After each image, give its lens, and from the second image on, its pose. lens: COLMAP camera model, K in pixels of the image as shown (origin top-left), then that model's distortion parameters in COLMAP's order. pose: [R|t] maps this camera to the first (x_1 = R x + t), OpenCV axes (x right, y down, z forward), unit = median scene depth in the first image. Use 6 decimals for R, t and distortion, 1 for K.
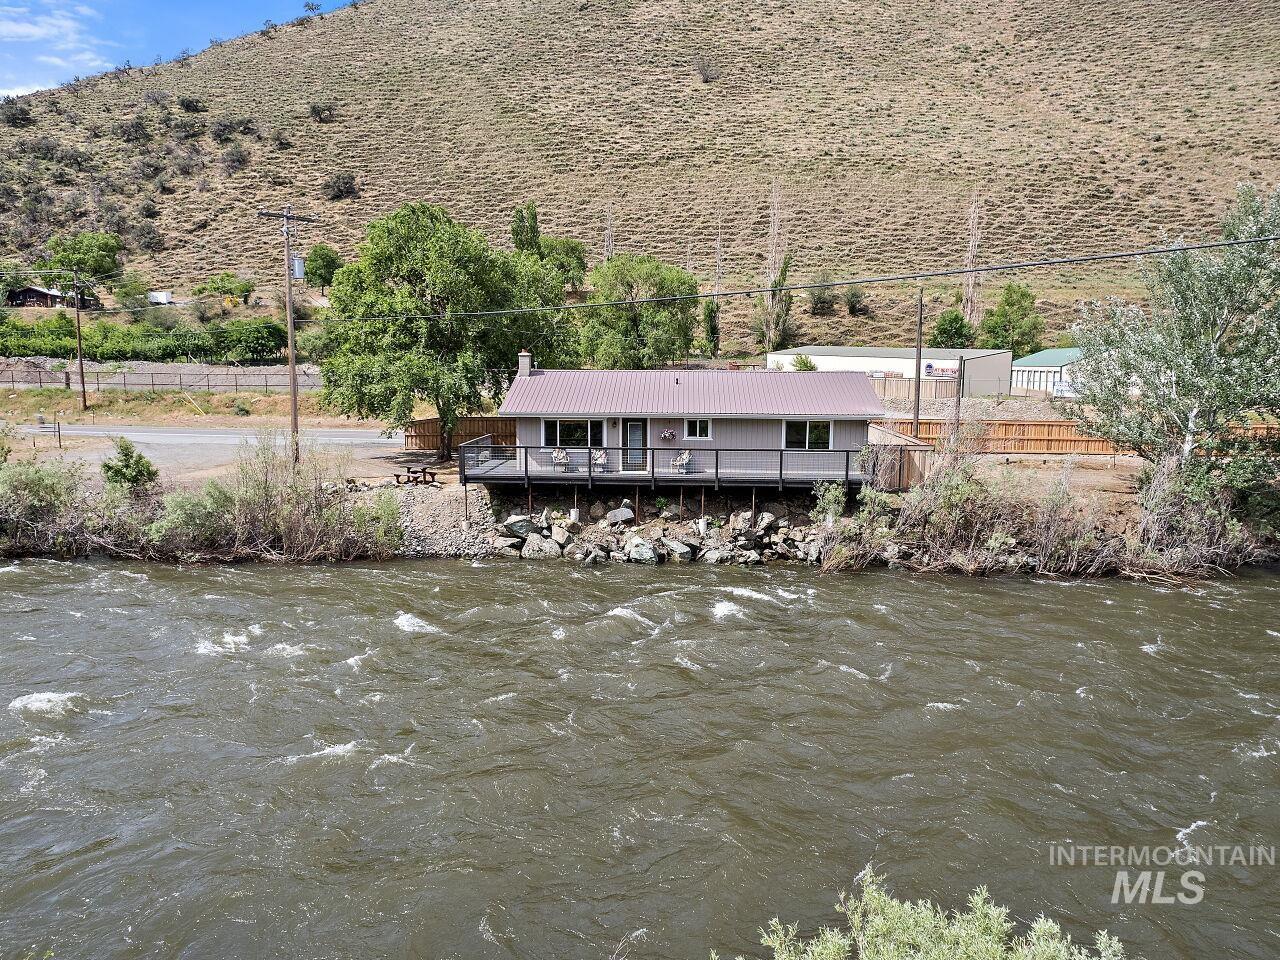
lens RADIAL K [[932.7, 0, 639.5], [0, 932.7, 487.1], [0, 0, 1]] dist [-0.078180, 0.072364]
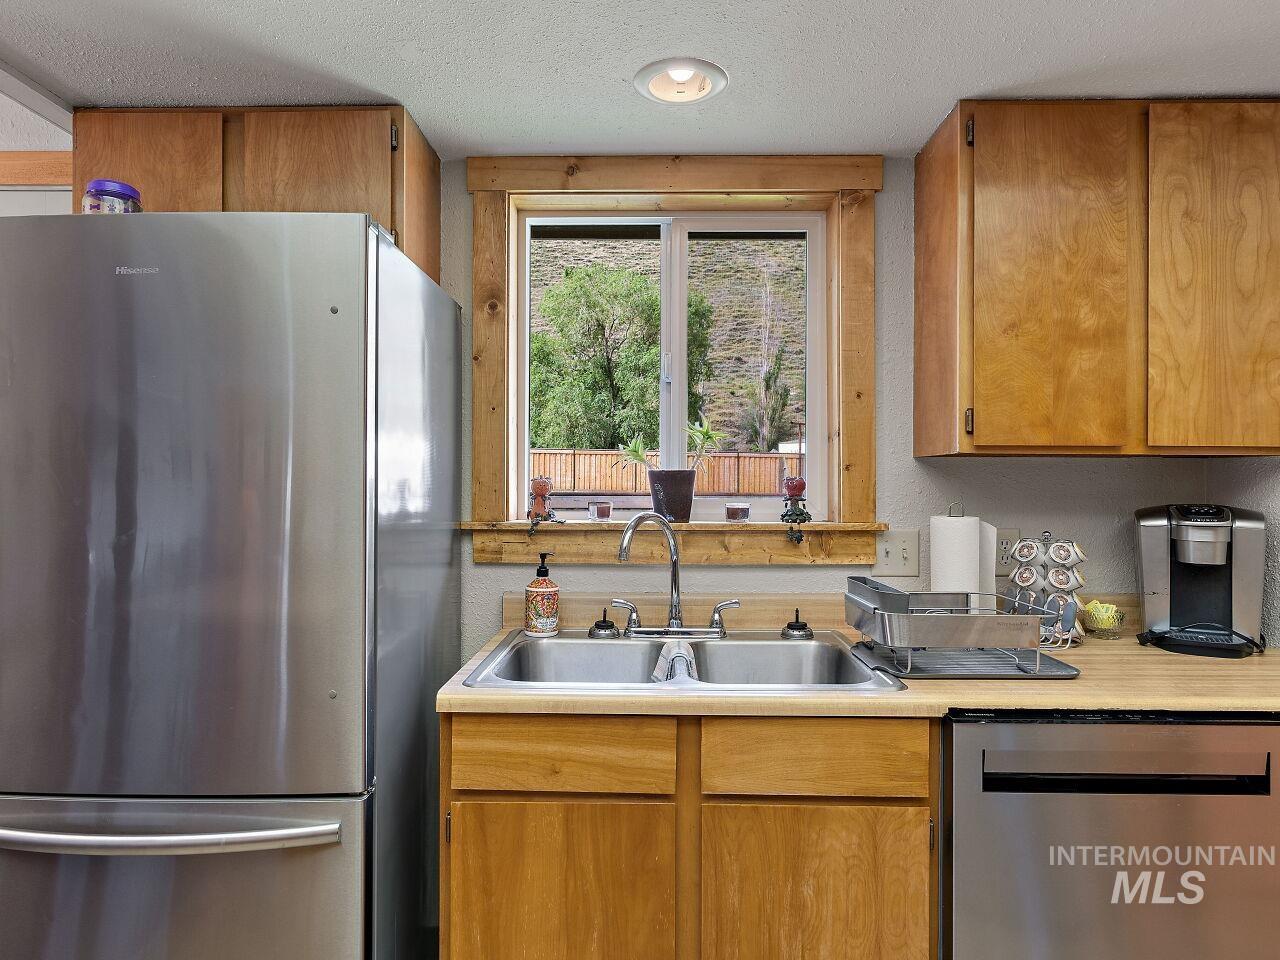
lens RADIAL K [[777.6, 0, 639.6], [0, 777.6, 467.9], [0, 0, 1]] dist [-0.005610, 0.001221]
pose [[0.999390, -0.000224, 0.034922, -0.000788], [0.005670, 0.987752, -0.155928, -0.014008], [-0.034459, 0.156031, 0.987151, 0.225073]]
